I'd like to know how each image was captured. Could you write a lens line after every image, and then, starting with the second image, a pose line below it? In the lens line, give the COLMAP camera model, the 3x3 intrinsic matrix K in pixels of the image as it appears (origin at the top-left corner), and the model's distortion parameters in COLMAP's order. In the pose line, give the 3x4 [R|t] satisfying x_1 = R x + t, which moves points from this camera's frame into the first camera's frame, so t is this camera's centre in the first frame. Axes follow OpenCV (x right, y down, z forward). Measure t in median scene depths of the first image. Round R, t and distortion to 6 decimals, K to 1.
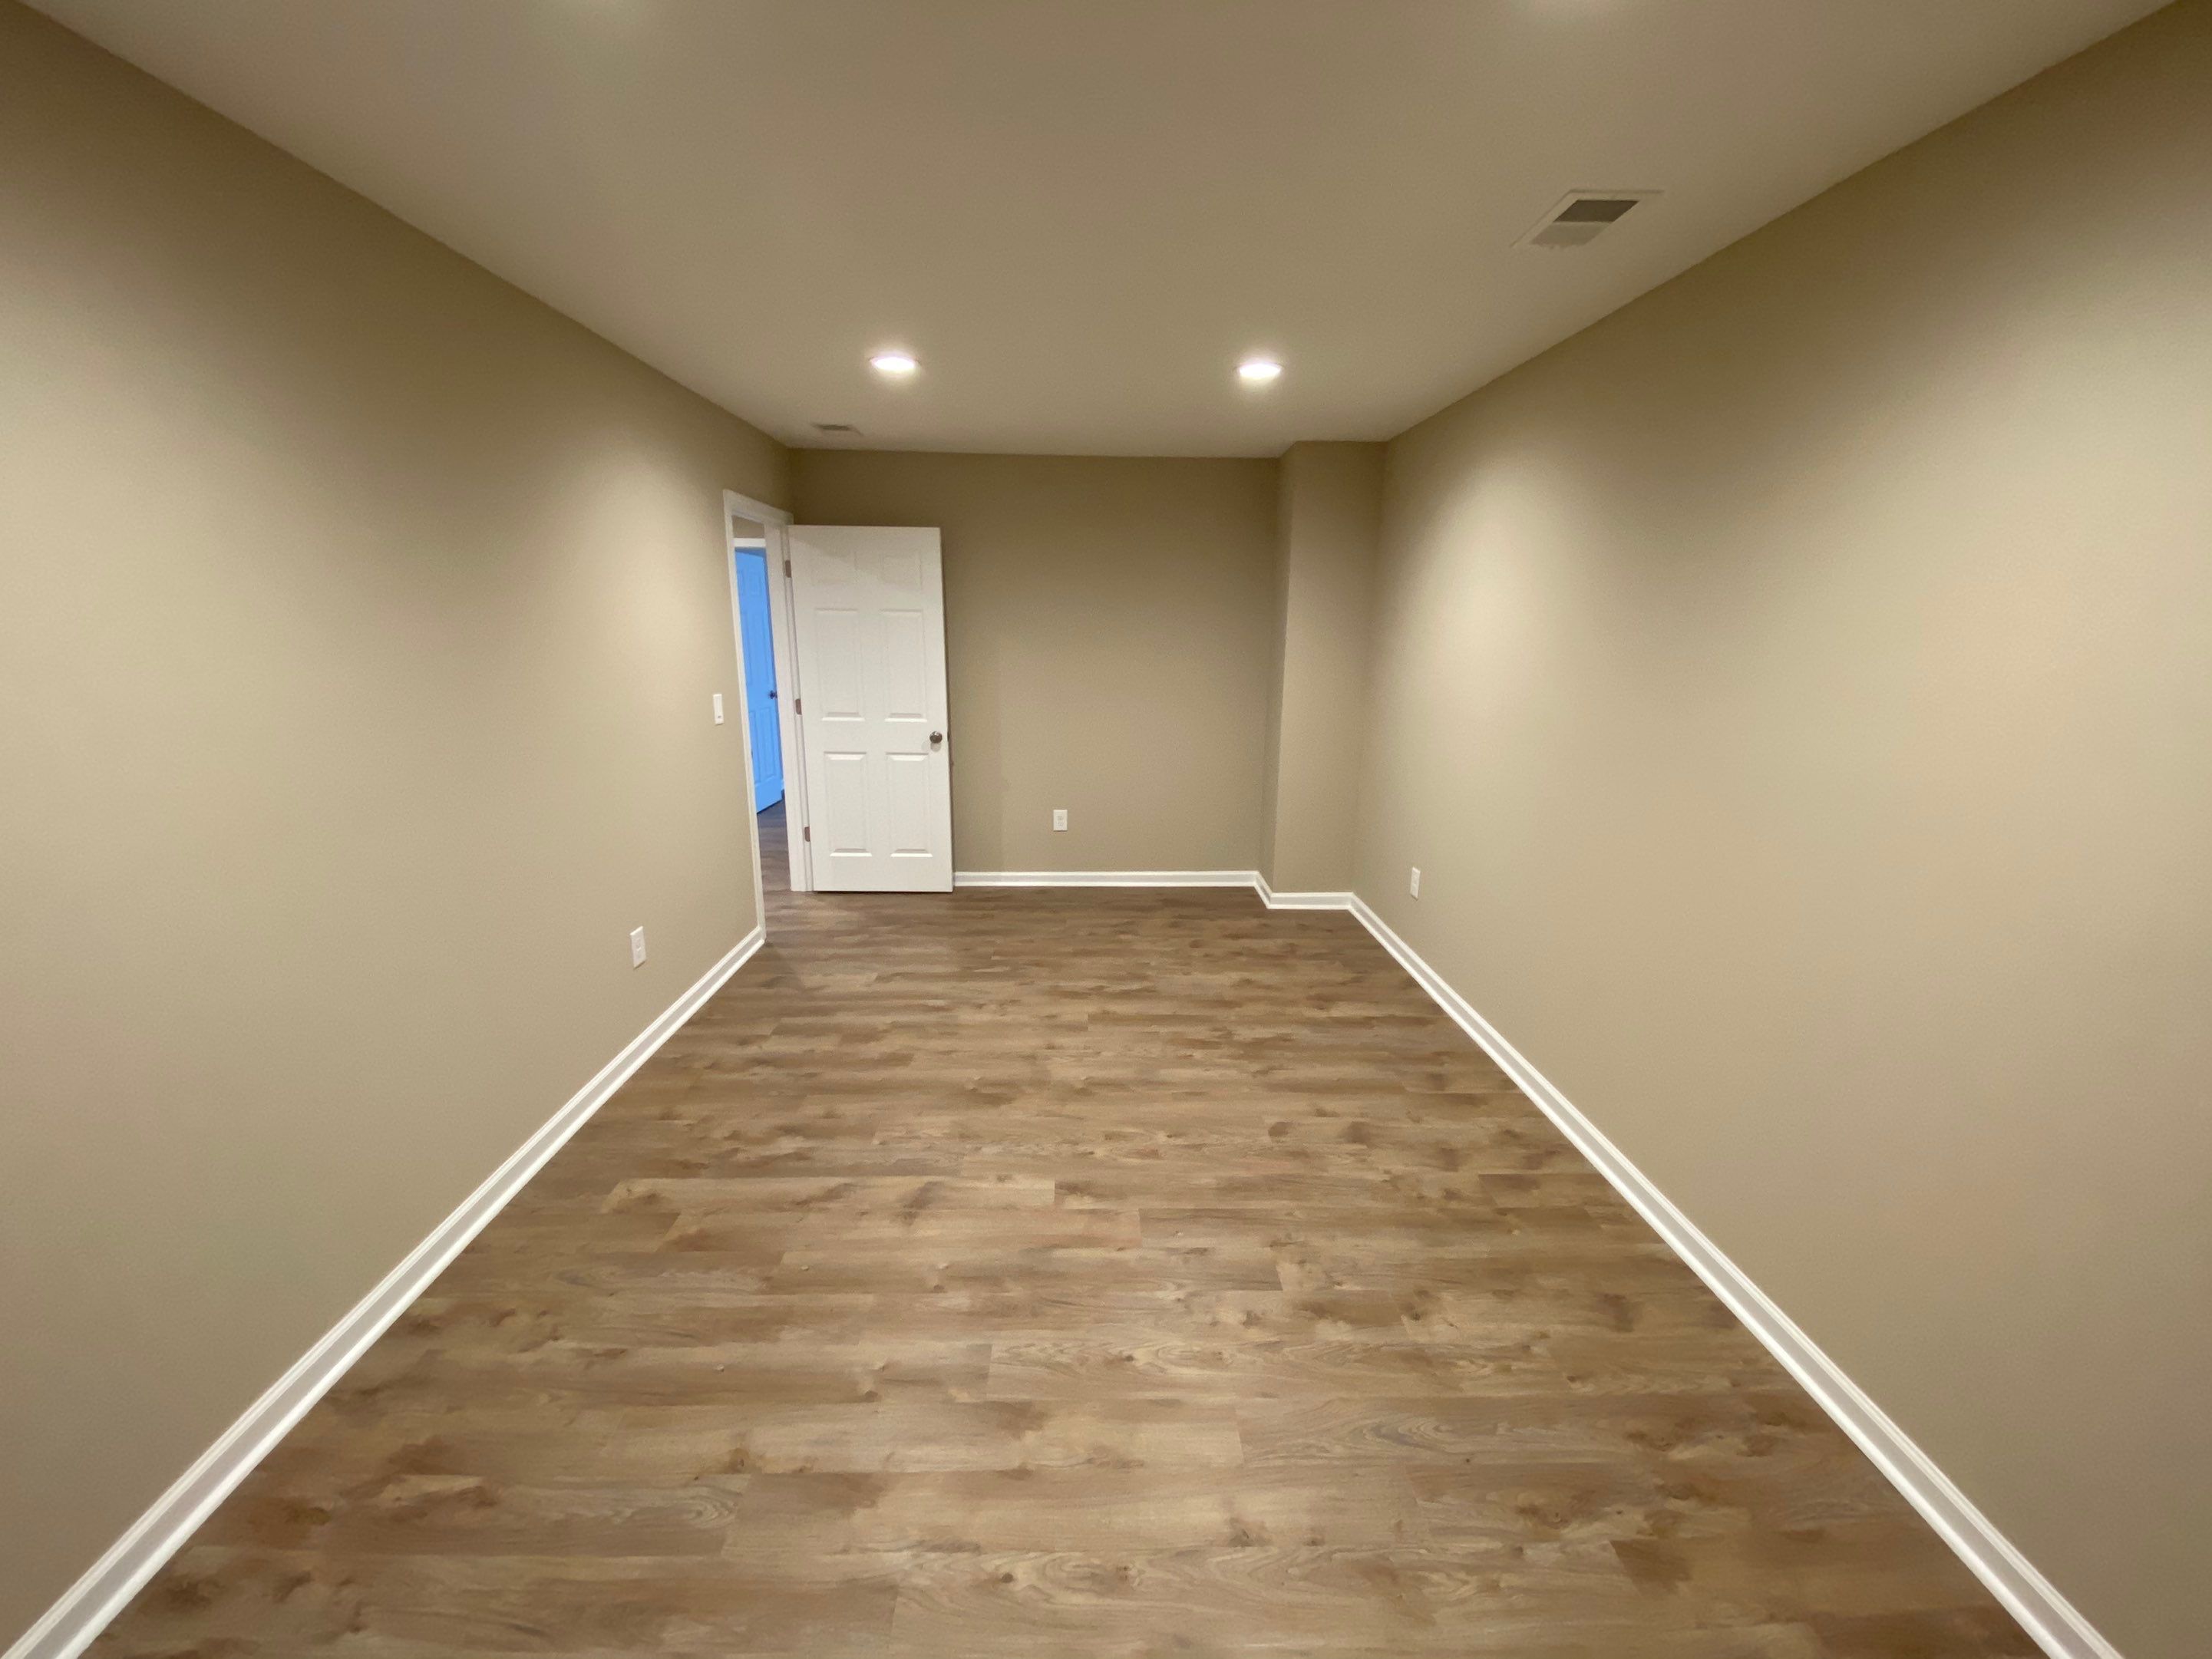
lens RADIAL K [[893.0, 0, 1112.4], [0, 893.0, 818.8], [0, 0, 1]] dist [-0.033974, -0.001181]
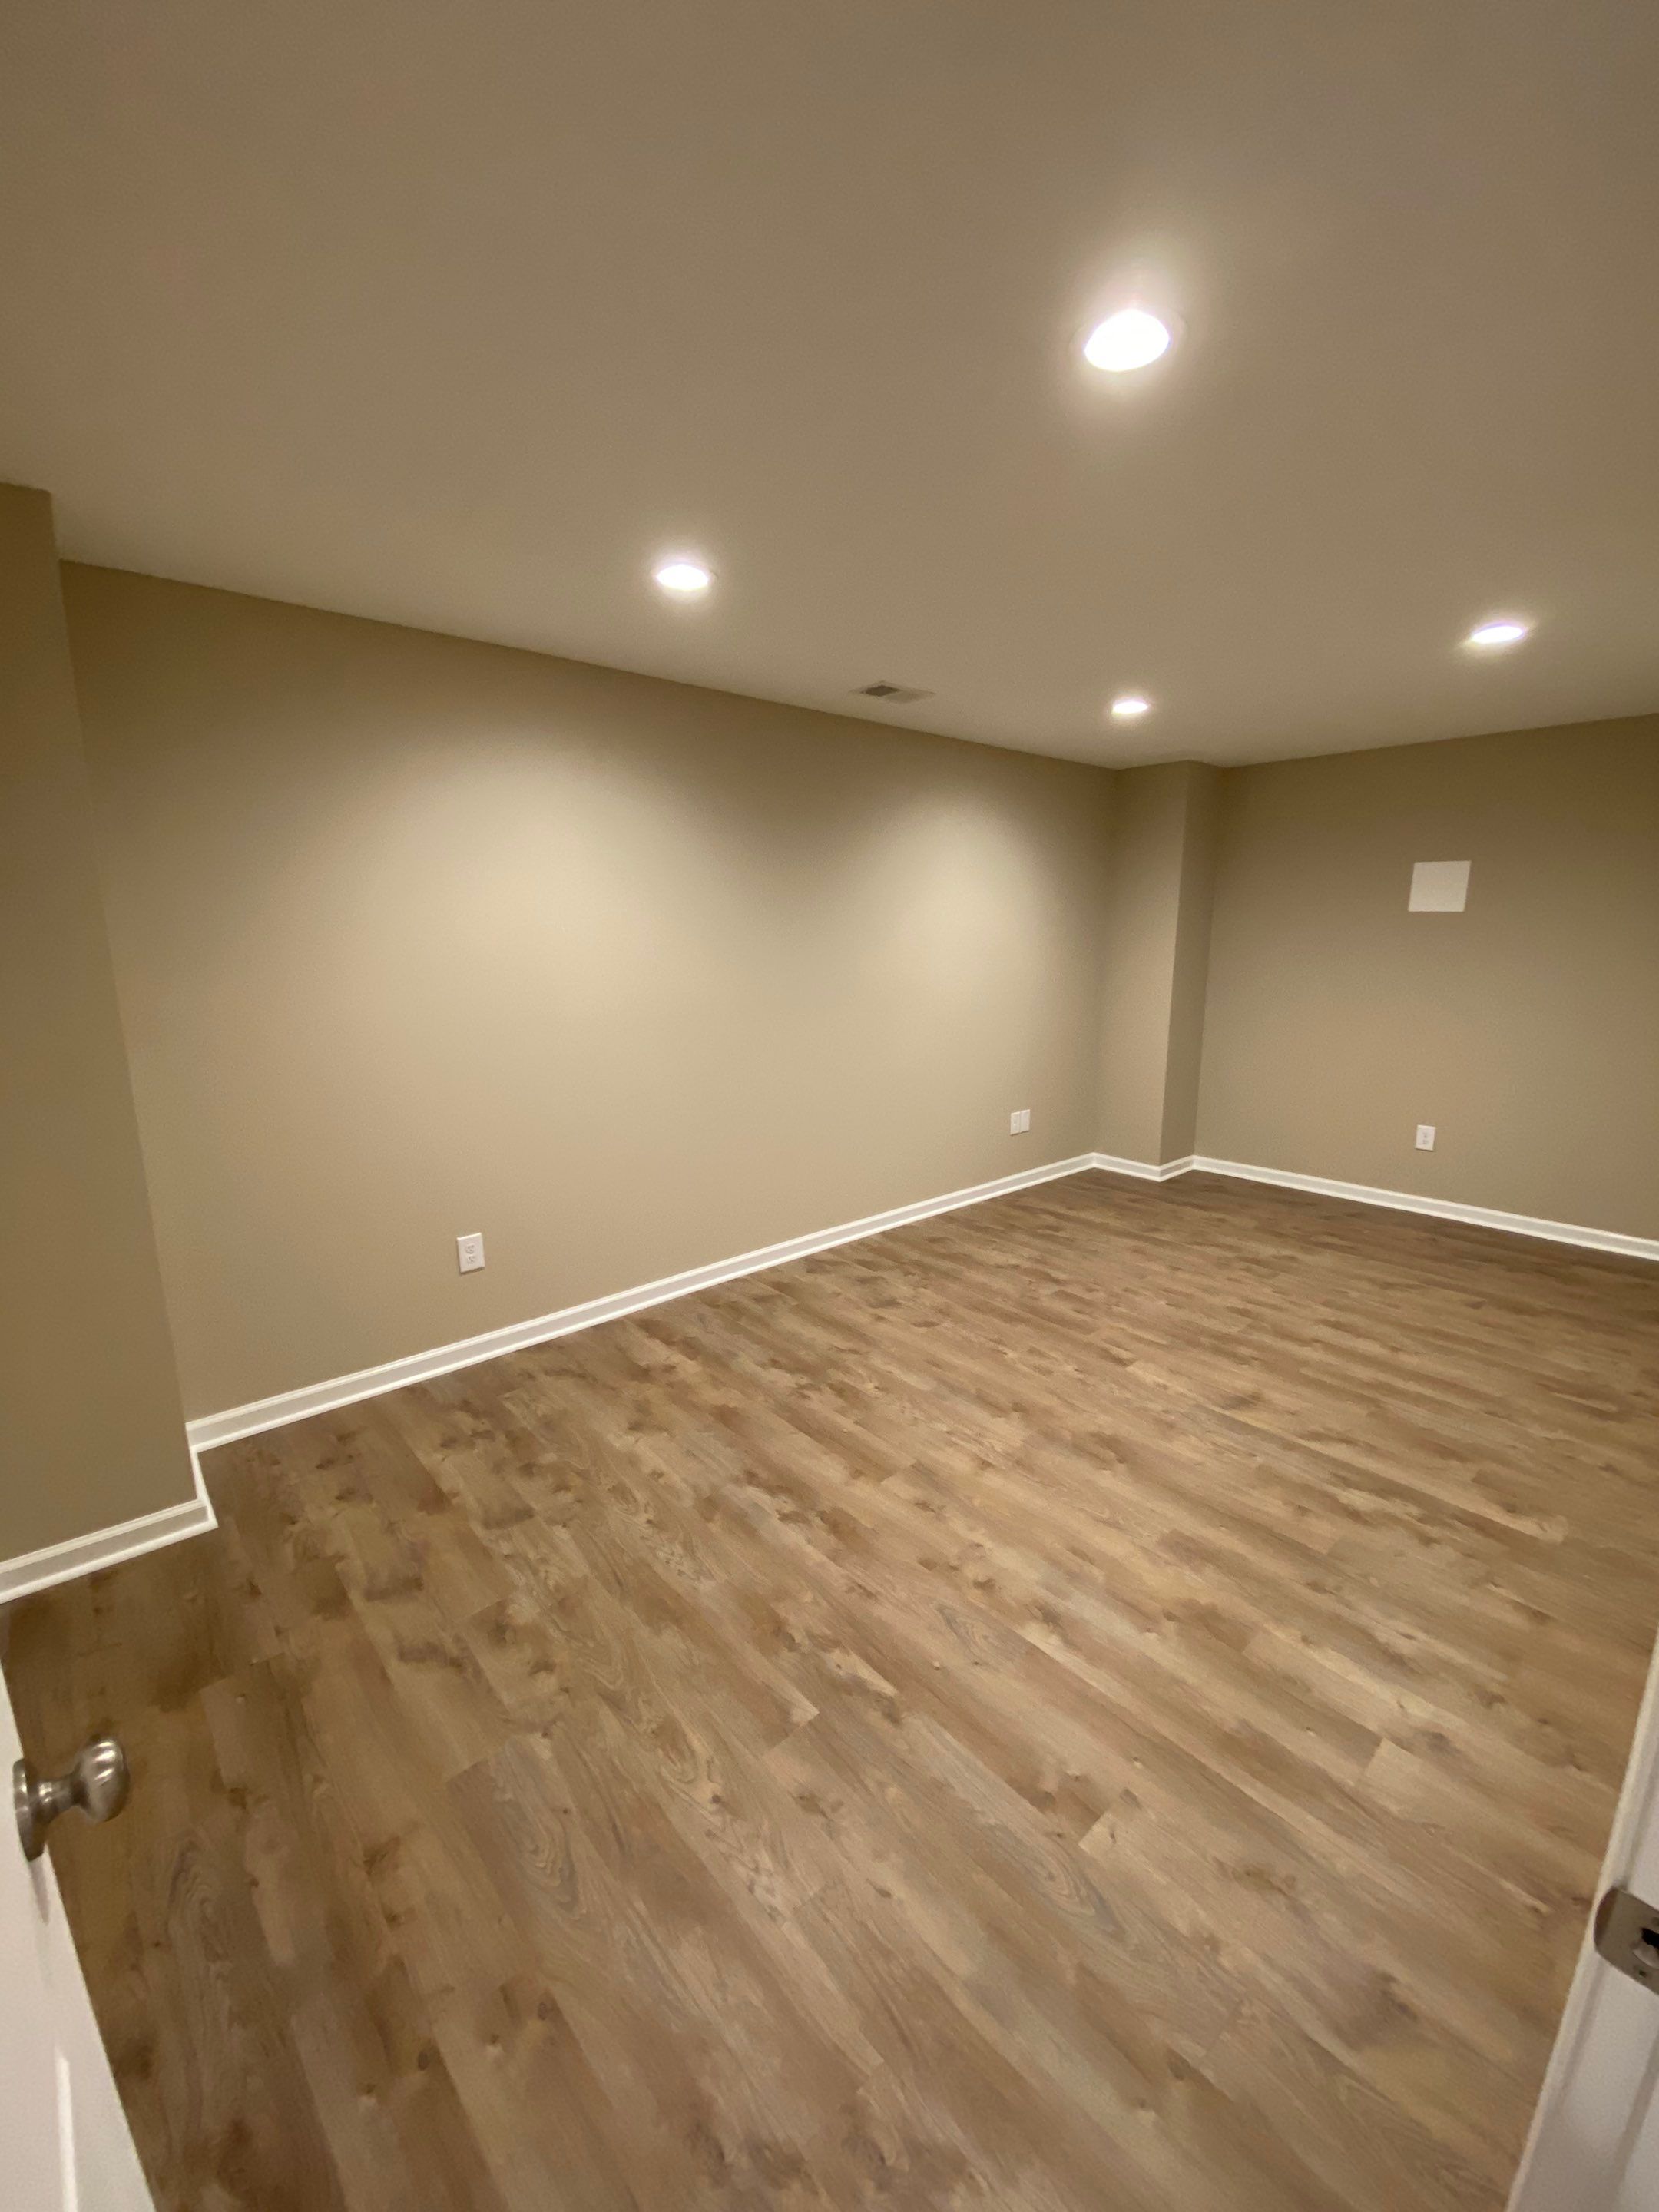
lens RADIAL K [[893.1, 0, 816.5], [0, 893.1, 1122.2], [0, 0, 1]] dist [-0.033974, -0.001181]
pose [[-0.624979, -0.179863, 0.759639, -0.590892], [0.170412, 0.918192, 0.357607, -0.366768], [-0.761814, 0.352948, -0.543200, 1.657872]]
